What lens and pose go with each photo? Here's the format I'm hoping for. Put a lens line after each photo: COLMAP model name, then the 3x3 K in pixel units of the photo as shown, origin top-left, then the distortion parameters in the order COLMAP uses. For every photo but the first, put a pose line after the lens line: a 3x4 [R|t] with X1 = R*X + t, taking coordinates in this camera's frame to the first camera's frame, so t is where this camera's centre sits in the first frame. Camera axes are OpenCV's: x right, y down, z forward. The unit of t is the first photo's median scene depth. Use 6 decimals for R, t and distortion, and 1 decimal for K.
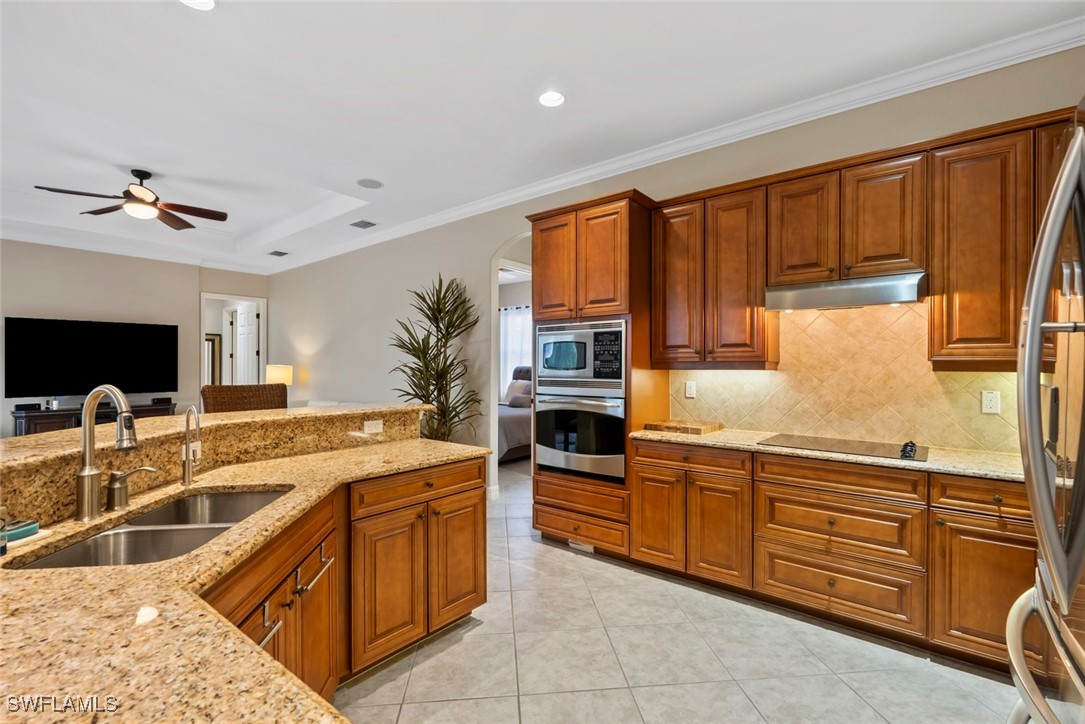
lens RADIAL K [[482.6, 0, 546.5], [0, 482.6, 367.5], [0, 0, 1]] dist [-0.001731, -0.000134]
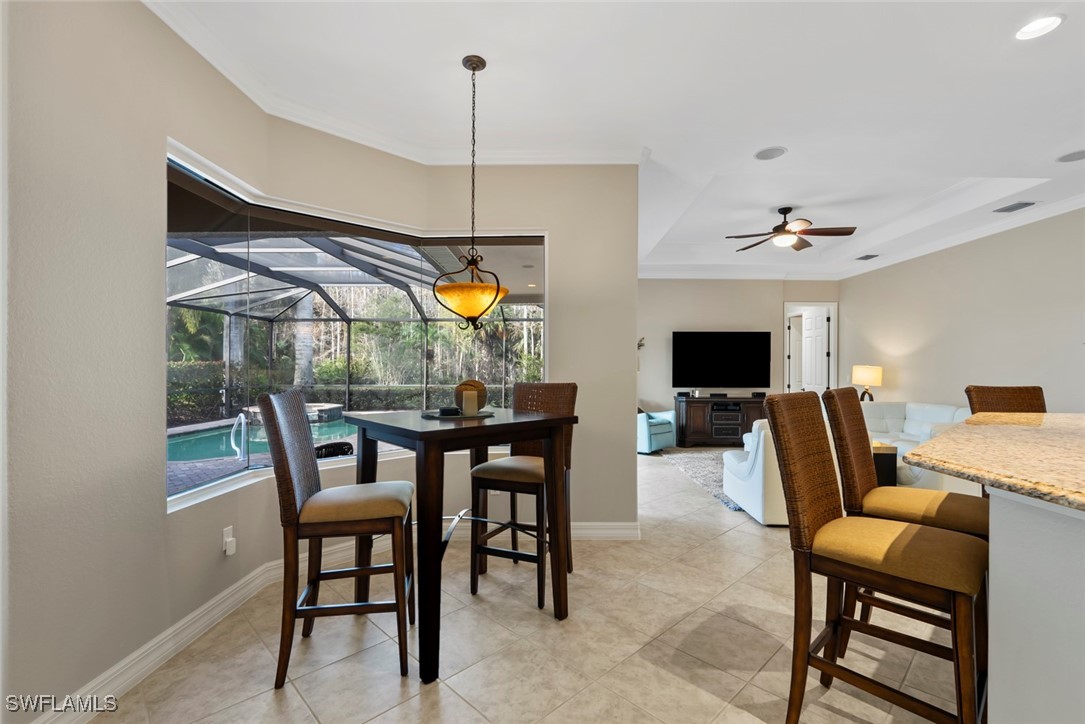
lens RADIAL K [[482.6, 0, 546.5], [0, 482.6, 367.5], [0, 0, 1]] dist [-0.001731, -0.000134]
pose [[0.612290, 0.011494, -0.790550, -0.202461], [-0.011918, 0.999915, 0.005307, 0.000354], [0.790544, 0.006172, 0.612375, -0.202391]]
